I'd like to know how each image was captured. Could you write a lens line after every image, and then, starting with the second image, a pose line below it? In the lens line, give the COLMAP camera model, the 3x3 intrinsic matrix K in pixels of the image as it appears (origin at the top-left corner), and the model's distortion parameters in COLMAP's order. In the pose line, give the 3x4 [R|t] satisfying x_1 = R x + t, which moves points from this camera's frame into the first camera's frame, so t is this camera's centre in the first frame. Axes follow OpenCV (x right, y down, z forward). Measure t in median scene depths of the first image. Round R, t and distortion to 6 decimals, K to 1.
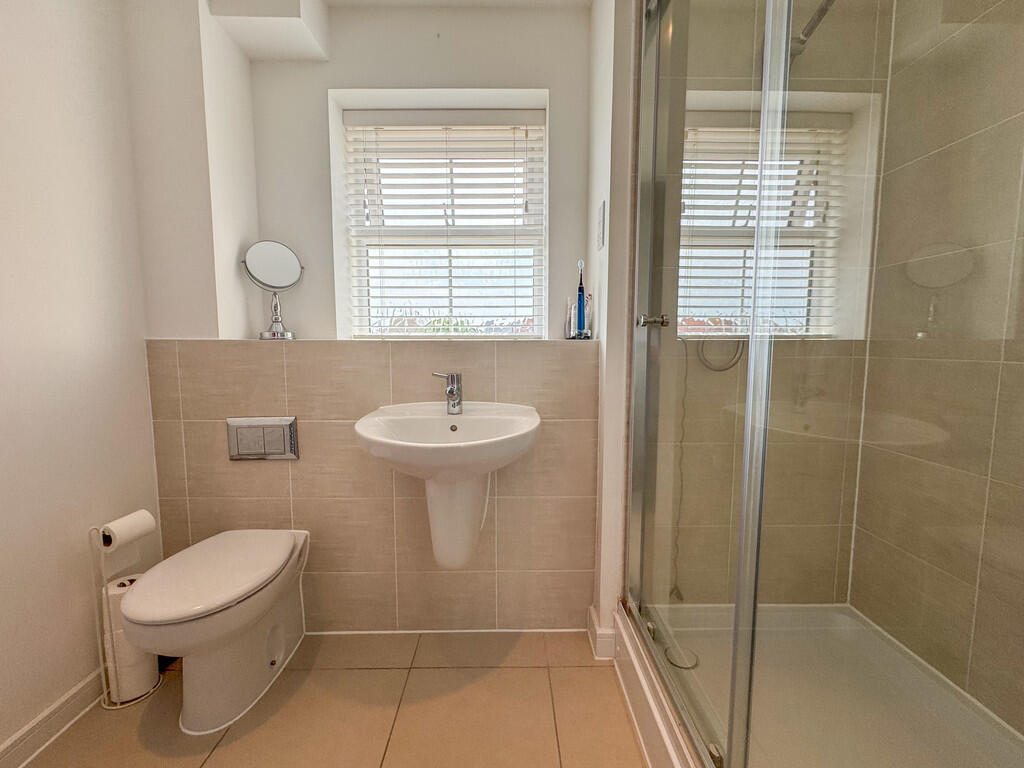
lens RADIAL K [[415.7, 0, 512.0], [0, 415.7, 384.0], [0, 0, 1]] dist [-0.001557, -0.000105]
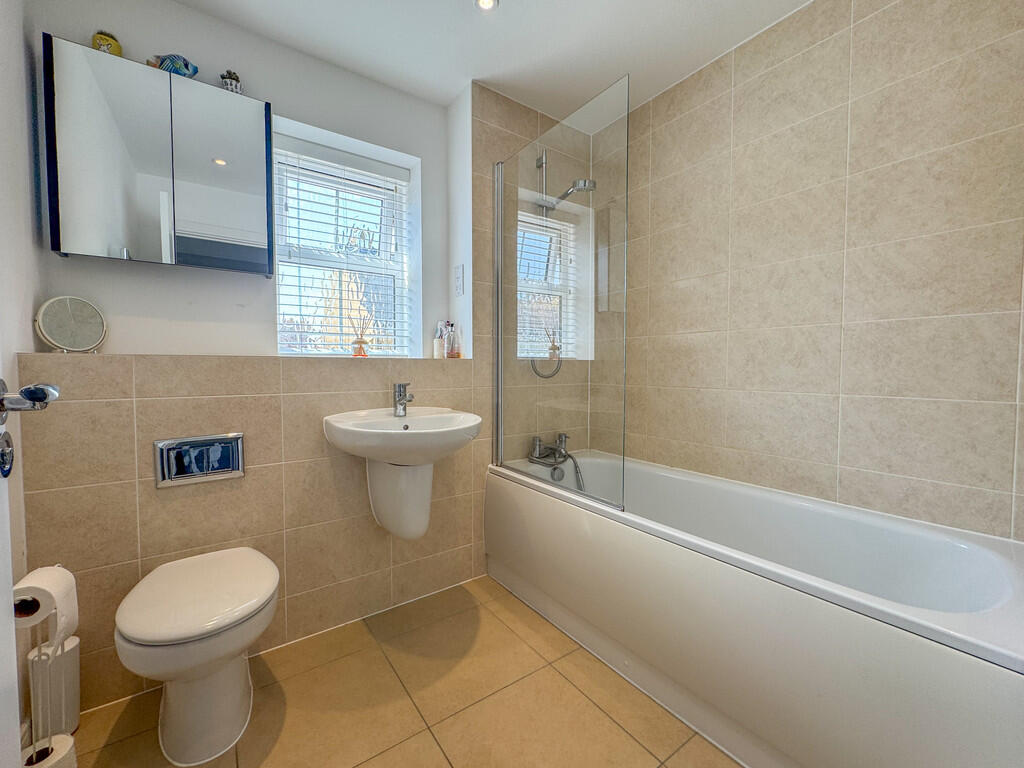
lens RADIAL K [[415.7, 0, 512.0], [0, 415.7, 384.0], [0, 0, 1]] dist [-0.001557, -0.000105]
pose [[0.819852, -0.018379, 0.572280, -0.428891], [0.042649, 0.998668, -0.029027, 0.019247], [-0.570984, 0.048205, 0.819545, -0.159088]]
